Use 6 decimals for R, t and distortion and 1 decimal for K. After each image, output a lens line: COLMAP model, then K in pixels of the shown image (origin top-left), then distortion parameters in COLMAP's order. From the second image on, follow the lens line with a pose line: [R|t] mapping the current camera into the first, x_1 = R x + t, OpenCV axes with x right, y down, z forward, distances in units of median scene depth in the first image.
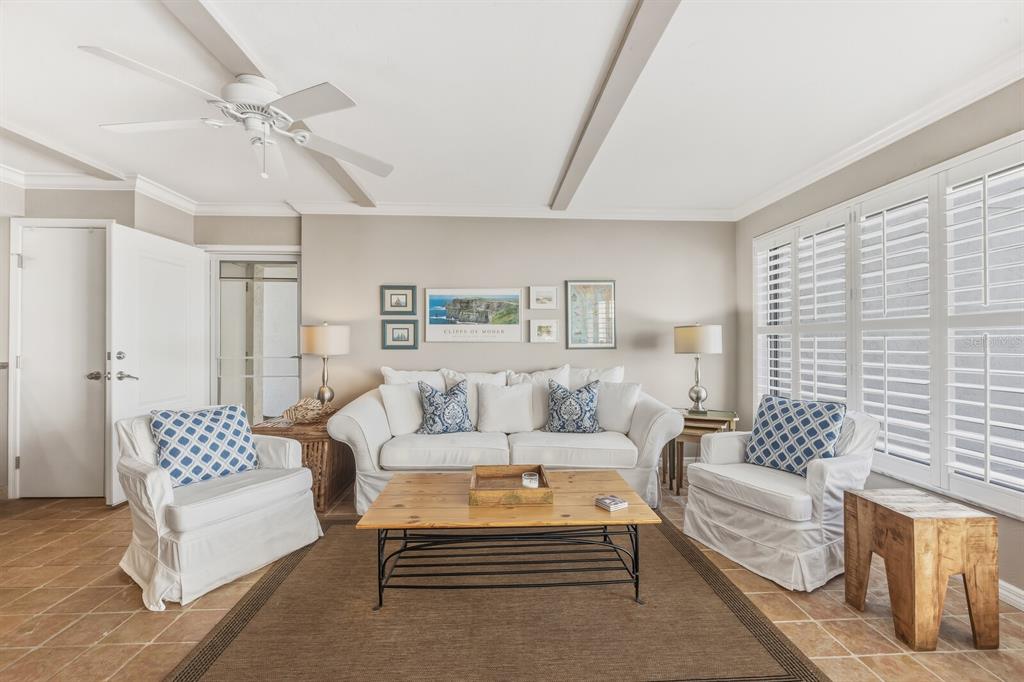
lens RADIAL K [[436.2, 0, 512.7], [0, 436.2, 342.3], [0, 0, 1]] dist [0.003670, 0.000041]
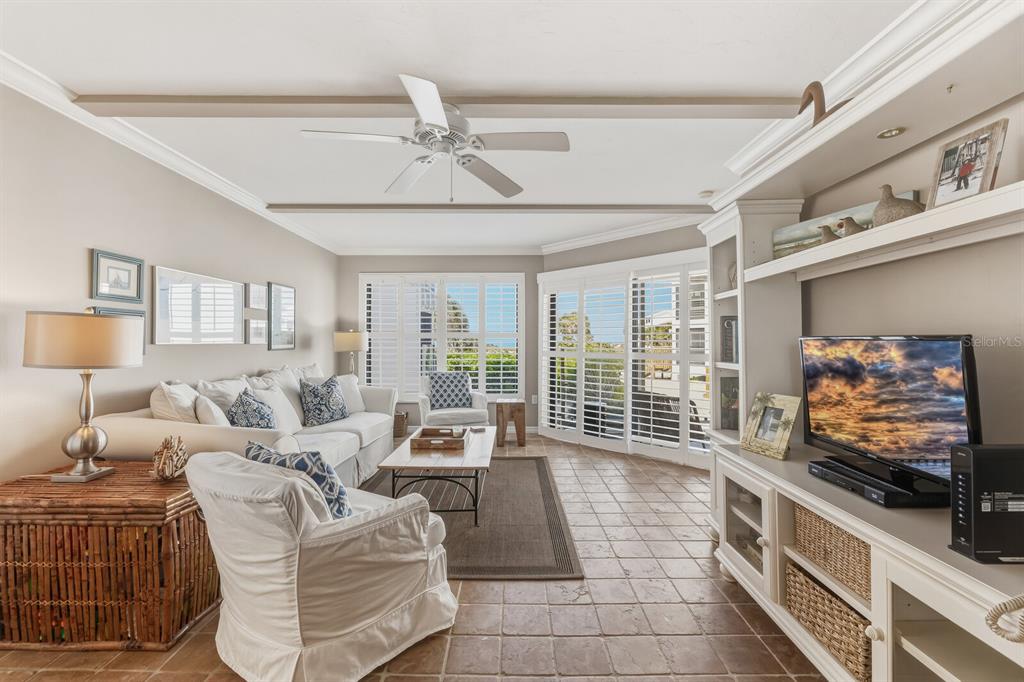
lens RADIAL K [[436.2, 0, 513.6], [0, 436.2, 342.9], [0, 0, 1]] dist [0.003670, 0.000041]
pose [[0.045158, -0.000470, 0.998980, -0.869445], [0.001832, 0.999998, 0.000388, -0.001290], [-0.998978, 0.001813, 0.045159, 0.400596]]
